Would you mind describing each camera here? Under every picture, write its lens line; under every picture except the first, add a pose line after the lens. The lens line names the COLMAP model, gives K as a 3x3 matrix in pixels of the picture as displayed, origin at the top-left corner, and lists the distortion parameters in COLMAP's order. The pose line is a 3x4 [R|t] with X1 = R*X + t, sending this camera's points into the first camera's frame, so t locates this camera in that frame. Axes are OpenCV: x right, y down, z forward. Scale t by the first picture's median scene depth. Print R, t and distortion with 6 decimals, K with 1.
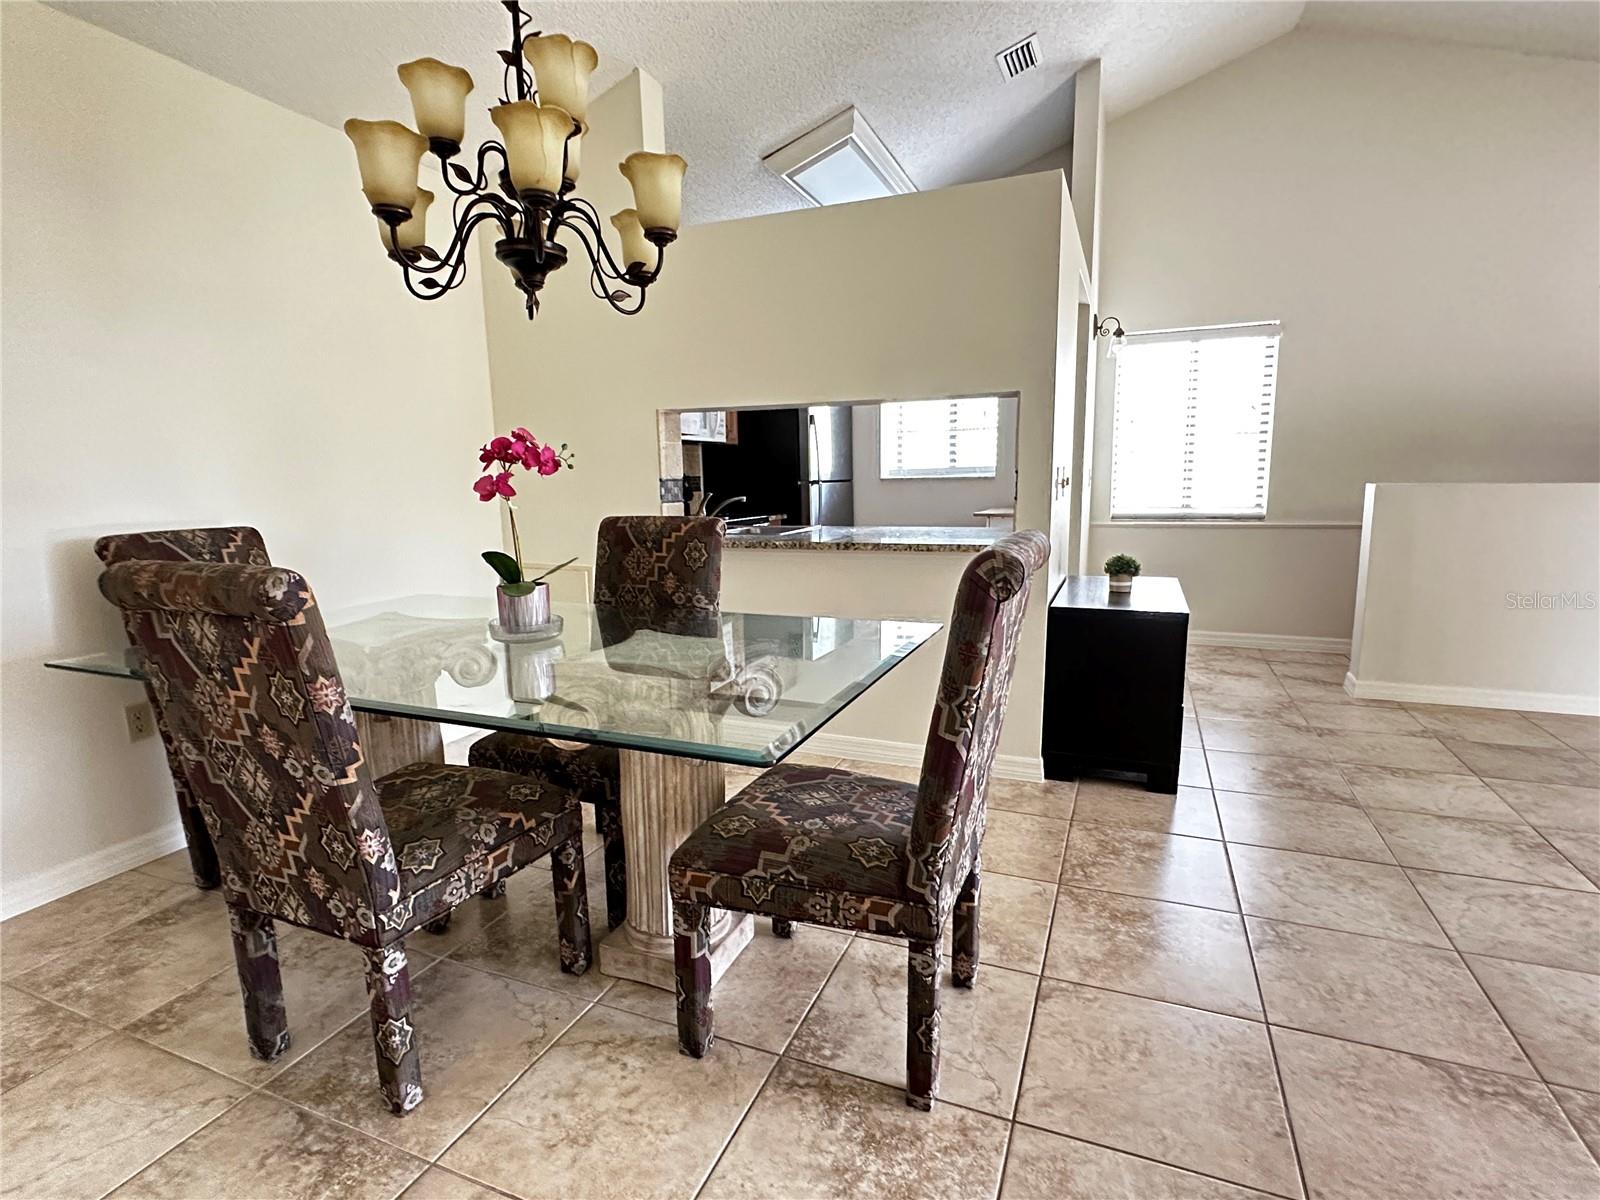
lens RADIAL K [[799.0, 0, 793.7], [0, 799.0, 608.2], [0, 0, 1]] dist [-0.000740, -0.000675]
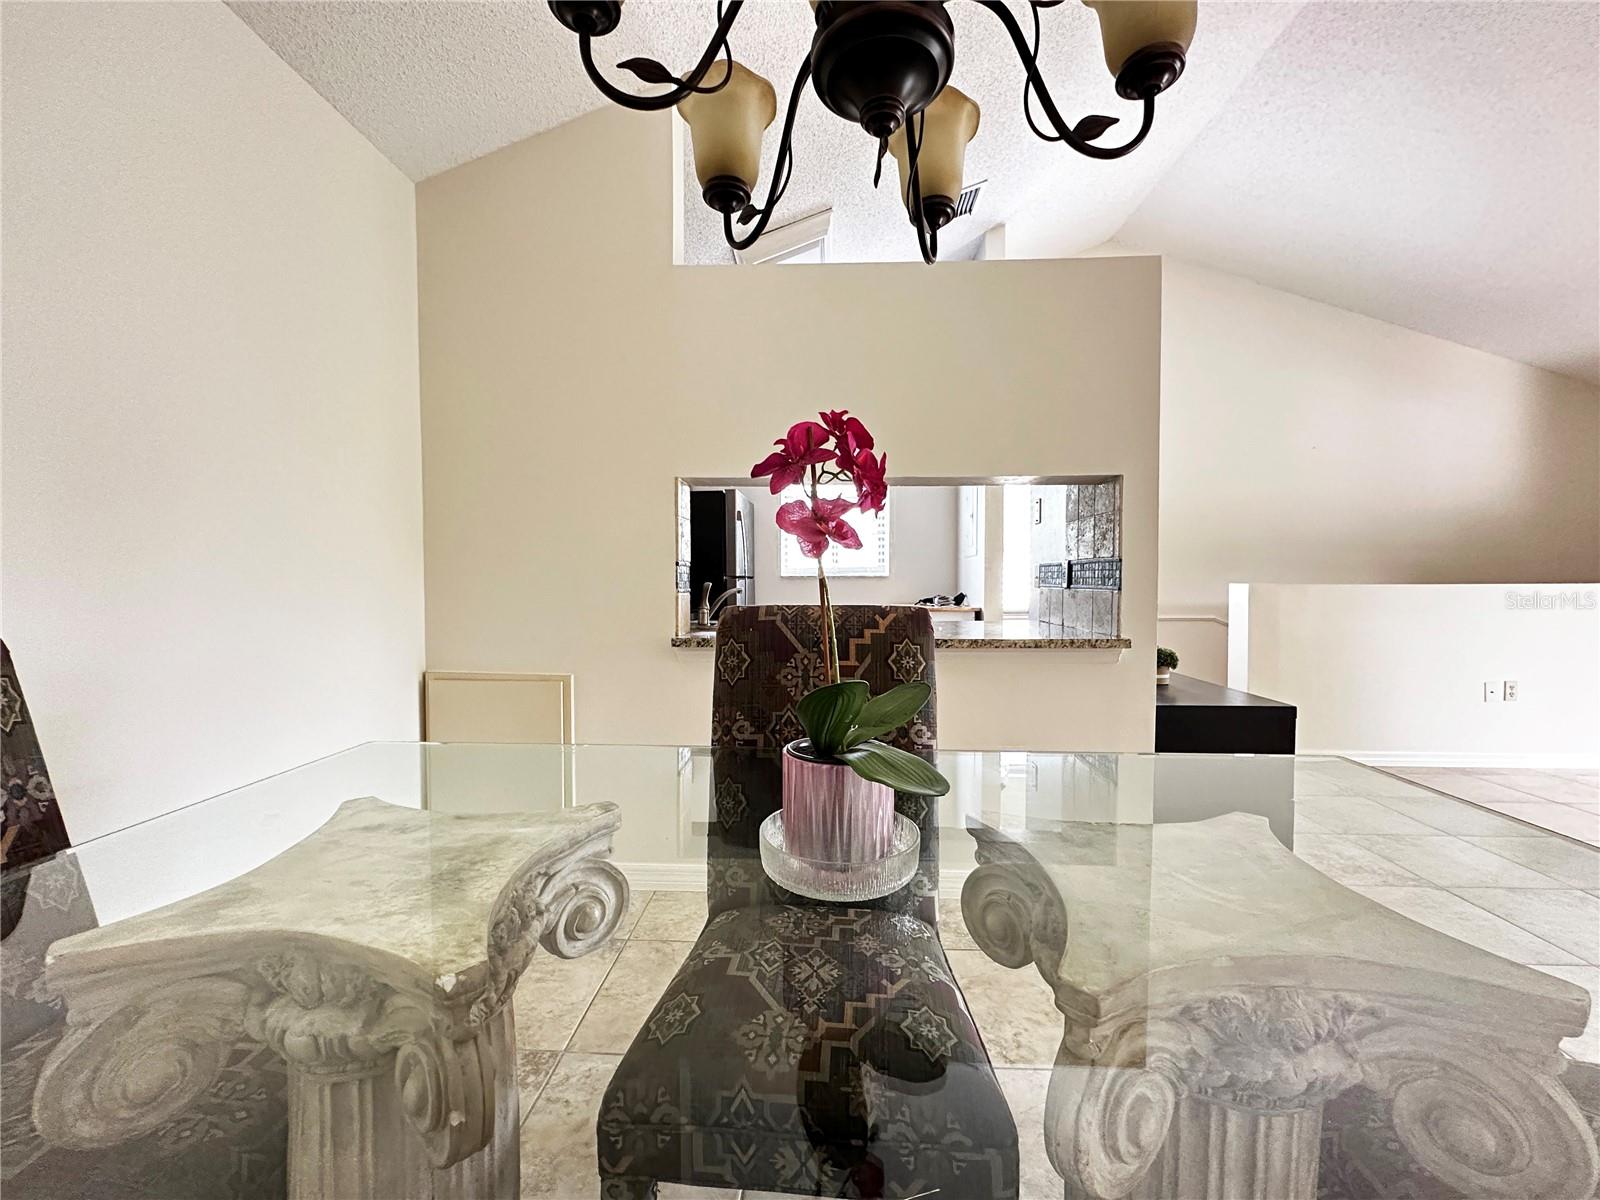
lens RADIAL K [[638.4, 0, 806.3], [0, 638.4, 602.5], [0, 0, 1]] dist [-0.002411, 0.000529]
pose [[0.935287, 0.004809, 0.353857, -0.418191], [0.042643, 0.991090, -0.126182, -0.057330], [-0.351311, 0.133106, 0.926749, 0.574461]]
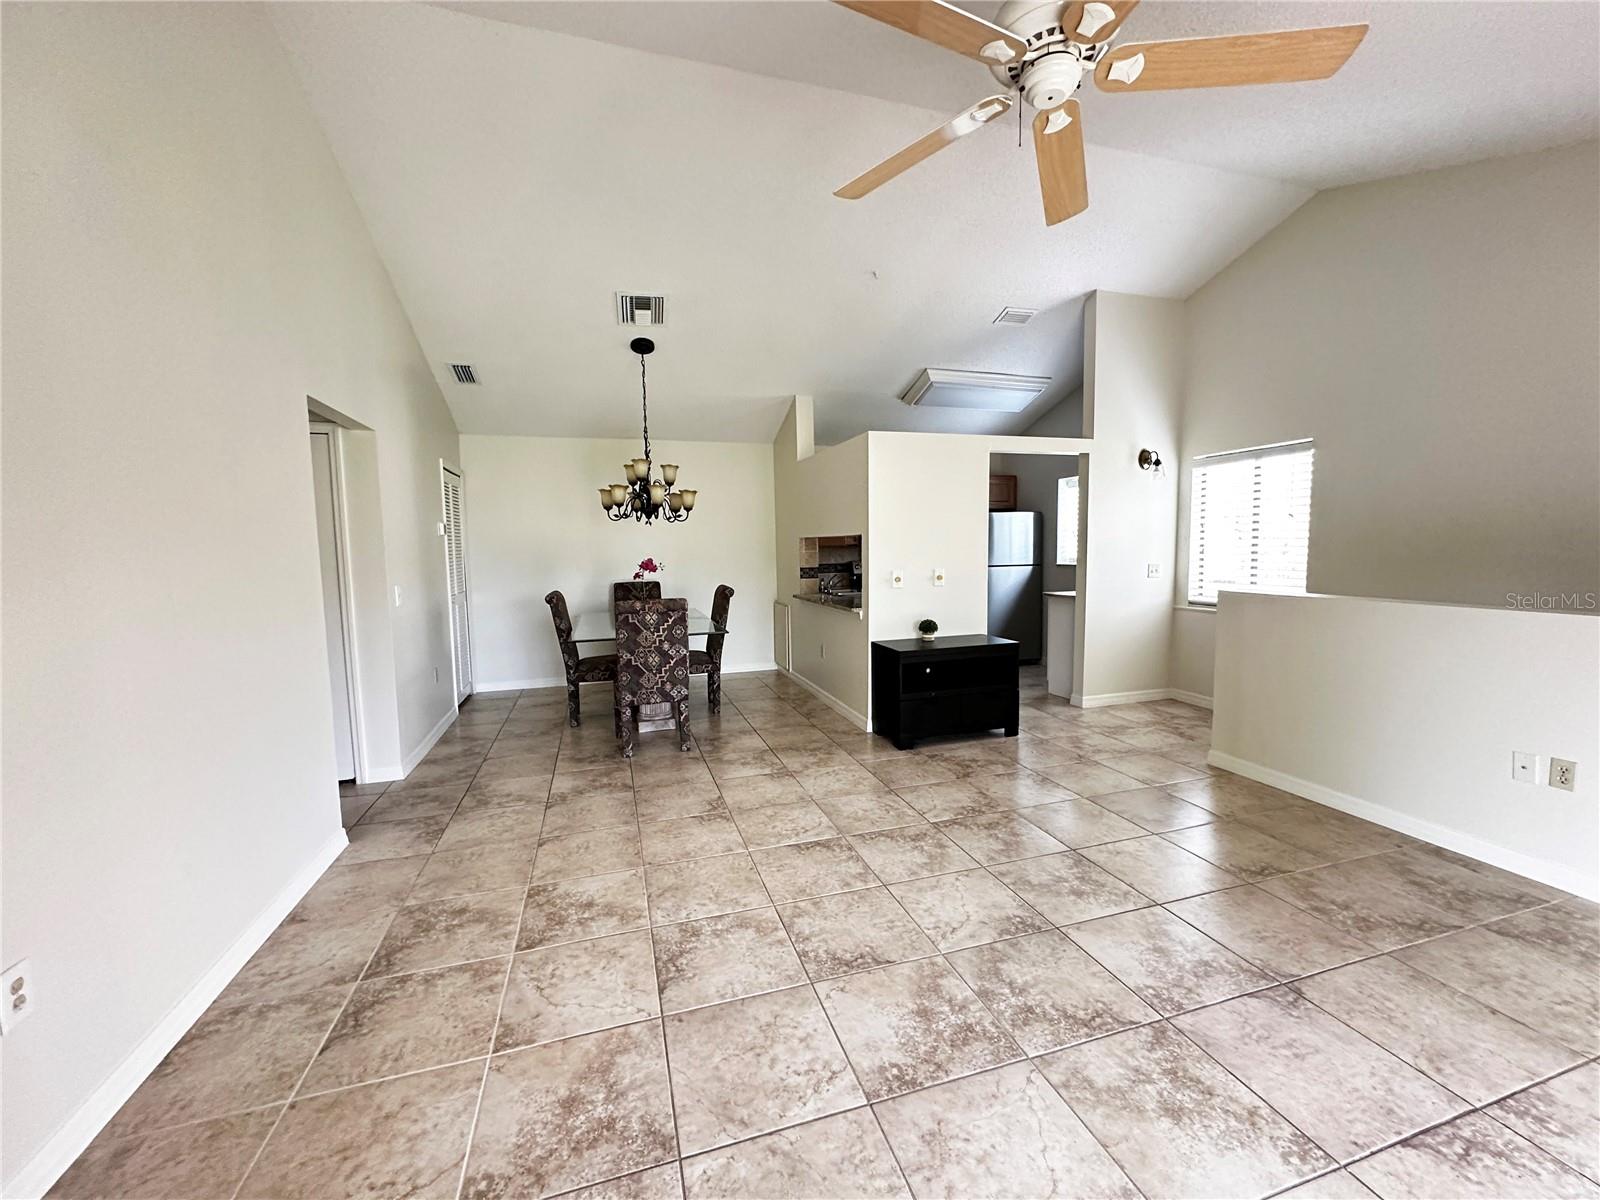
lens RADIAL K [[638.4, 0, 798.6], [0, 638.4, 598.3], [0, 0, 1]] dist [-0.002411, 0.000529]
pose [[0.642210, 0.071113, -0.763223, 1.832186], [-0.121004, 0.992608, -0.009332, -0.094567], [0.756918, 0.098346, 0.646068, -0.211654]]
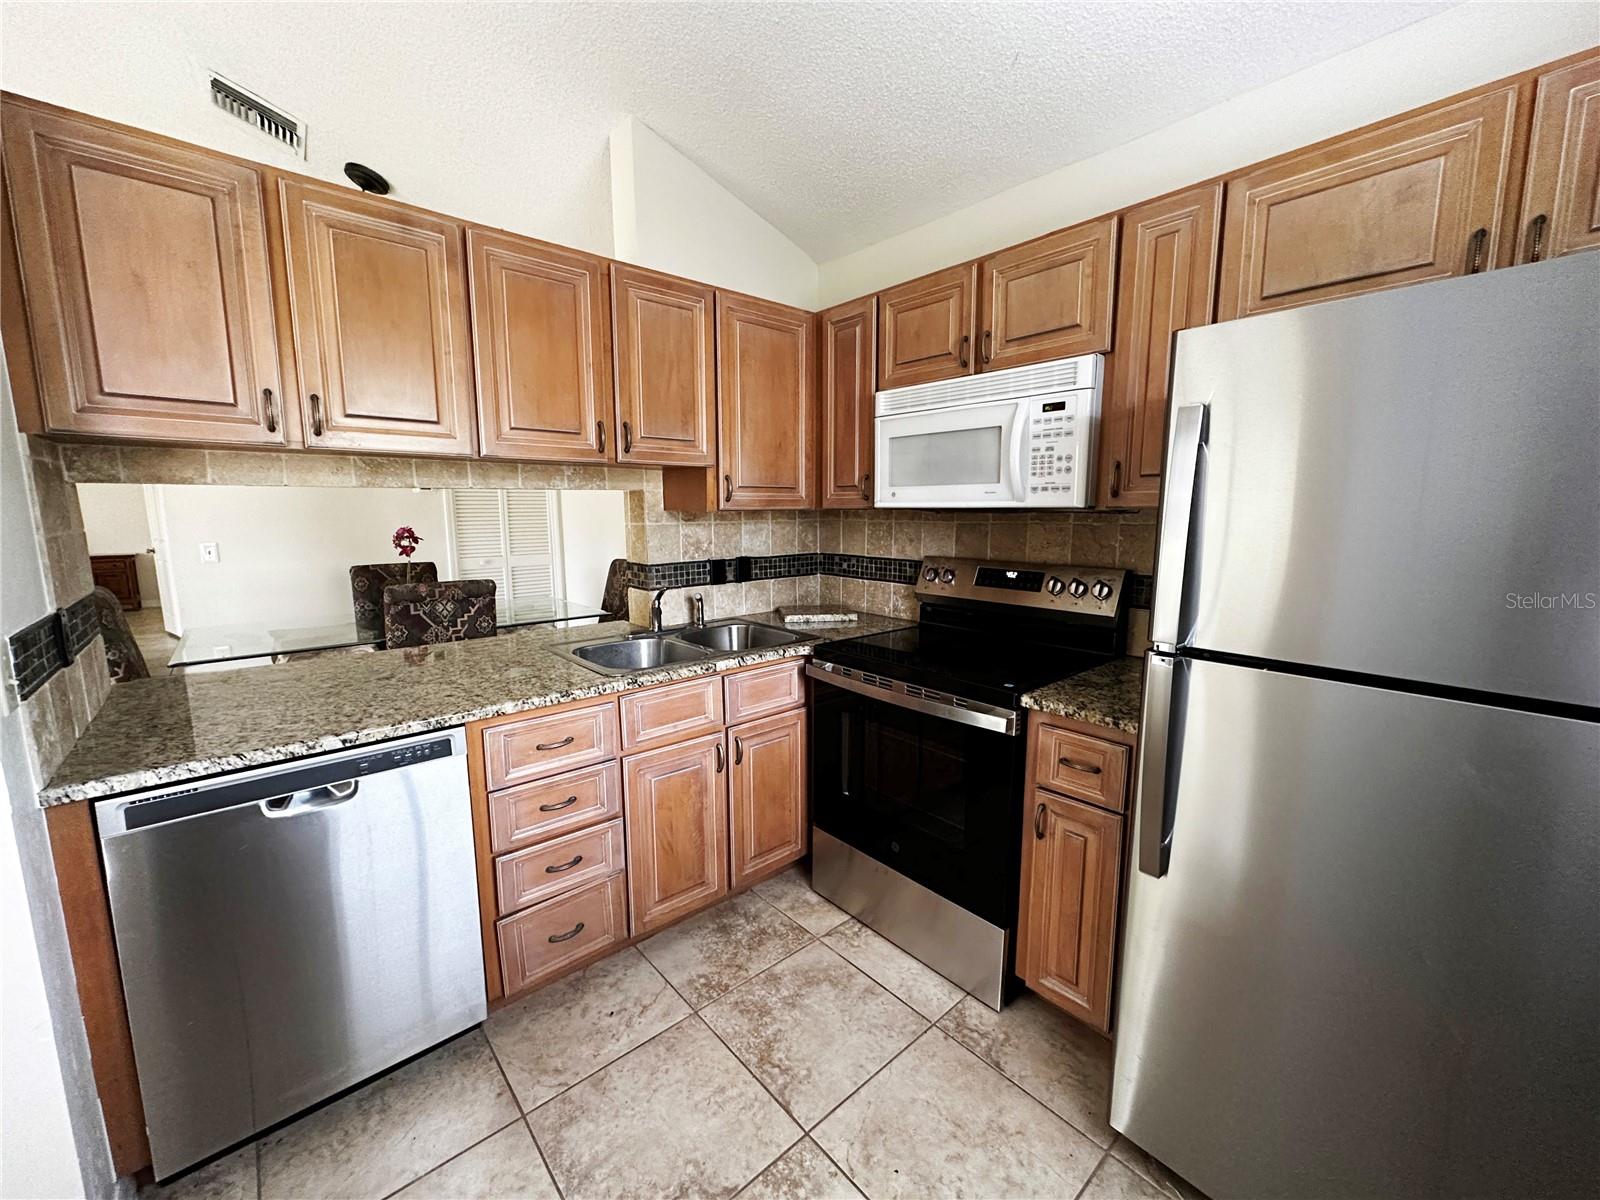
lens RADIAL K [[638.4, 0, 788.7], [0, 638.4, 601.1], [0, 0, 1]] dist [-0.002411, 0.000529]
pose [[-0.440366, 0.150901, -0.885046, 0.663157], [-0.136872, 0.962968, 0.232289, -0.494414], [0.887324, 0.223430, -0.403404, 2.299157]]
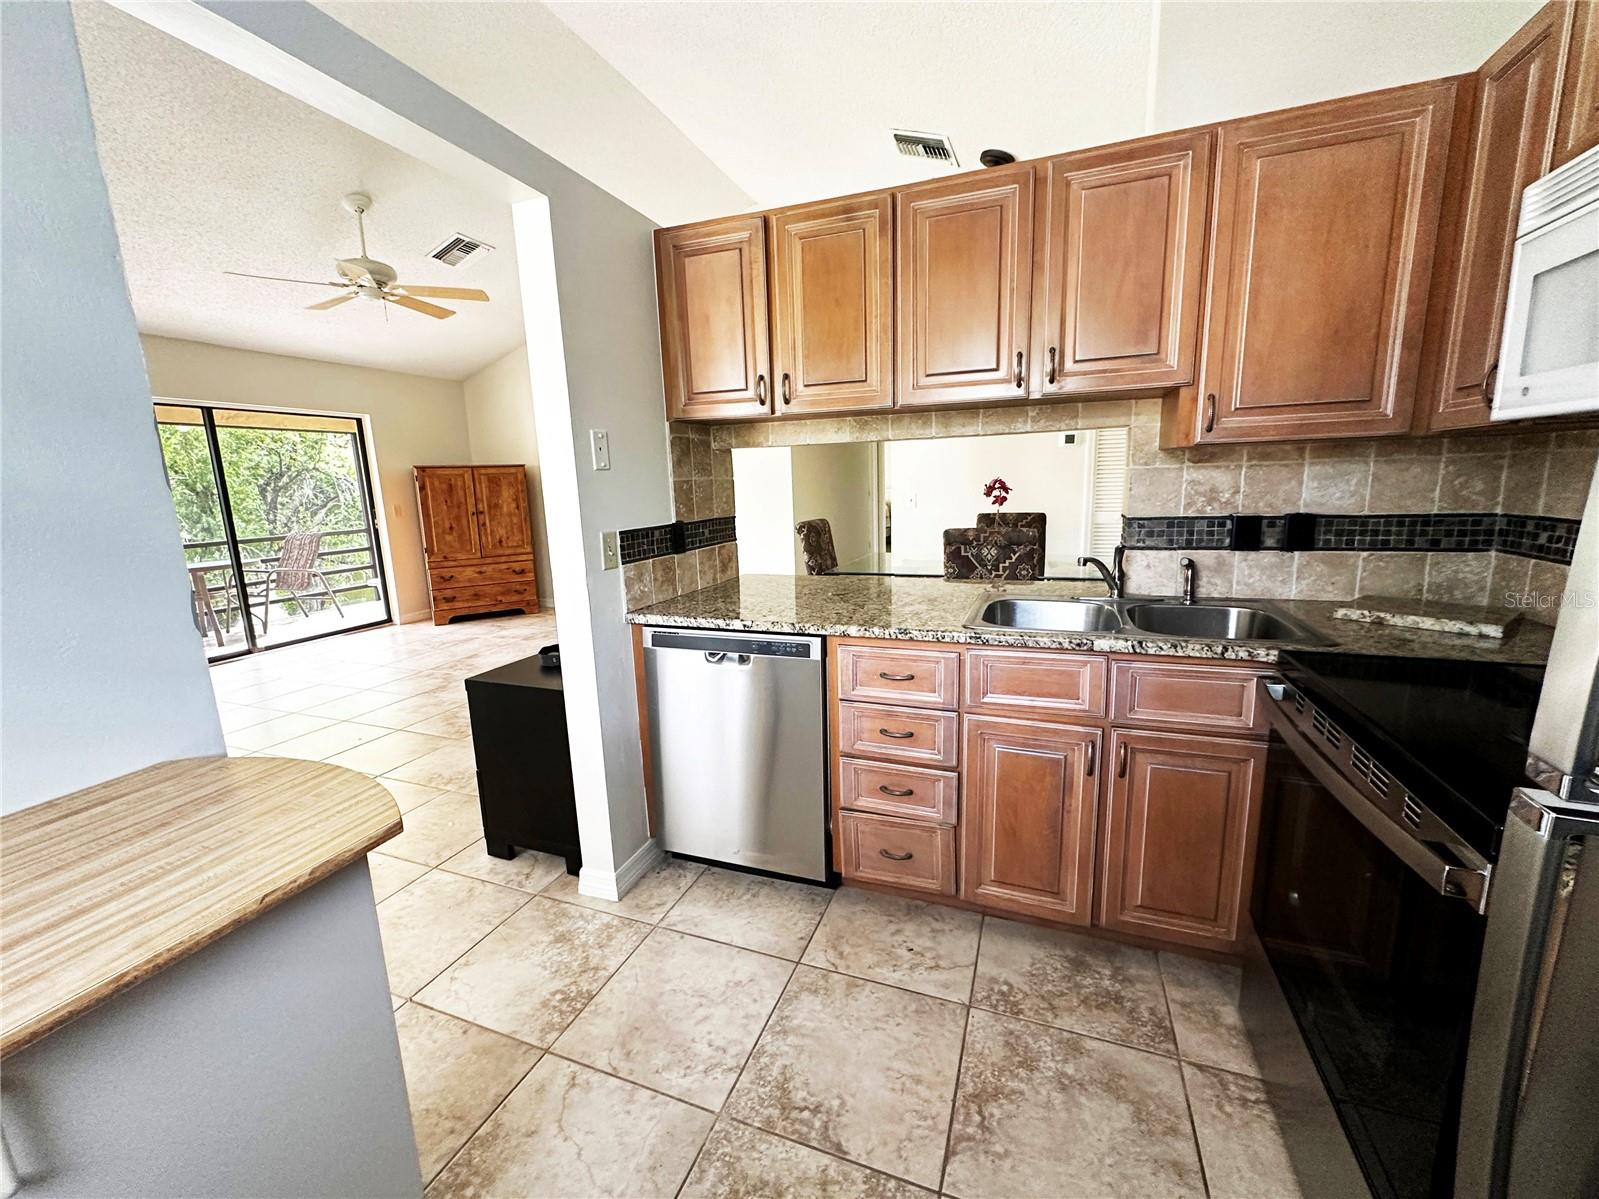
lens RADIAL K [[638.0, 0, 799.3], [0, 638.0, 599.7], [0, 0, 1]] dist [-0.002411, 0.000529]
pose [[-0.998012, 0.056866, -0.027188, 0.276240], [0.044031, 0.937623, 0.344854, -0.489512], [0.045103, 0.342971, -0.938263, 2.499802]]
